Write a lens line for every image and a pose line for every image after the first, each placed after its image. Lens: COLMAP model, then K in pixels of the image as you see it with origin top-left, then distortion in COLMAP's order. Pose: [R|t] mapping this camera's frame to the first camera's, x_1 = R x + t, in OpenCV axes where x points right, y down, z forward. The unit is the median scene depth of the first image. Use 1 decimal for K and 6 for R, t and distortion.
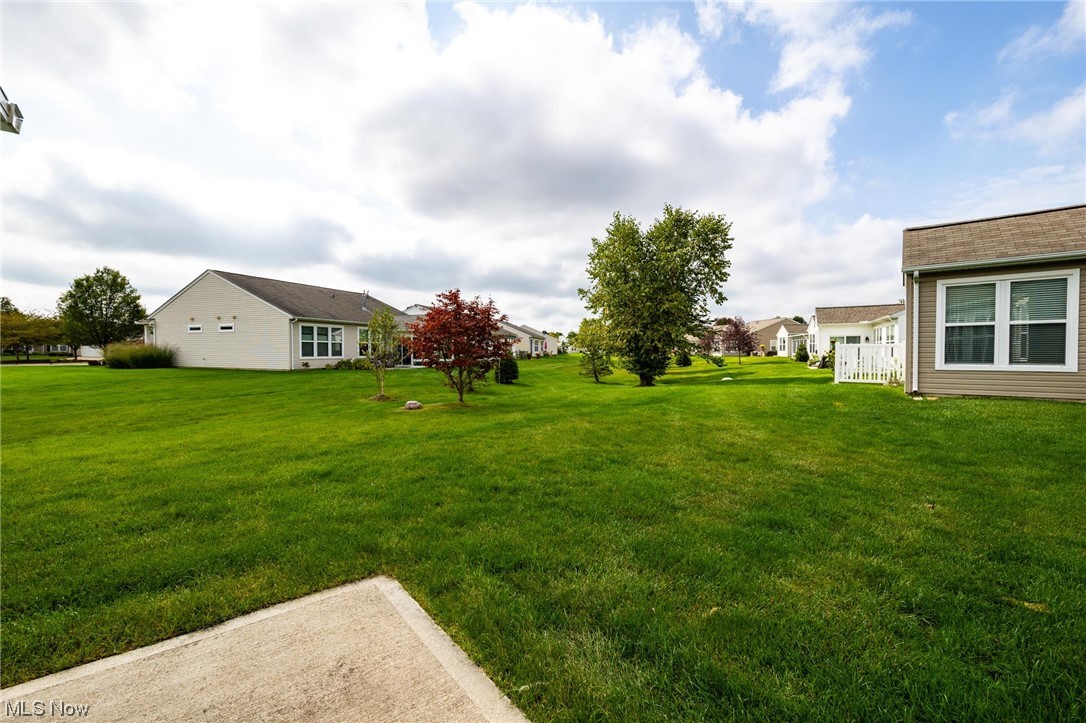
lens RADIAL K [[452.3, 0, 524.4], [0, 452.3, 352.3], [0, 0, 1]] dist [0.001151, 0.000691]
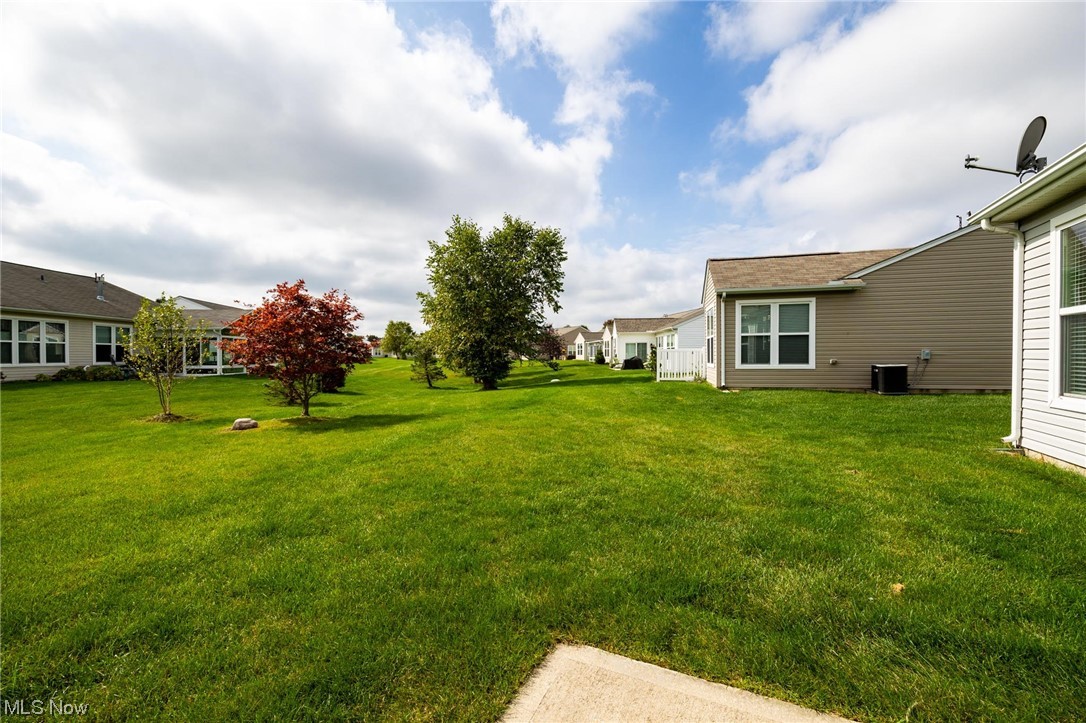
lens RADIAL K [[452.3, 0, 542.9], [0, 452.3, 359.6], [0, 0, 1]] dist [0.001151, 0.000691]
pose [[0.891983, -0.005351, 0.452037, -0.092037], [0.002215, 0.999970, 0.007467, 0.000286], [-0.452063, -0.005659, 0.891968, 0.044018]]
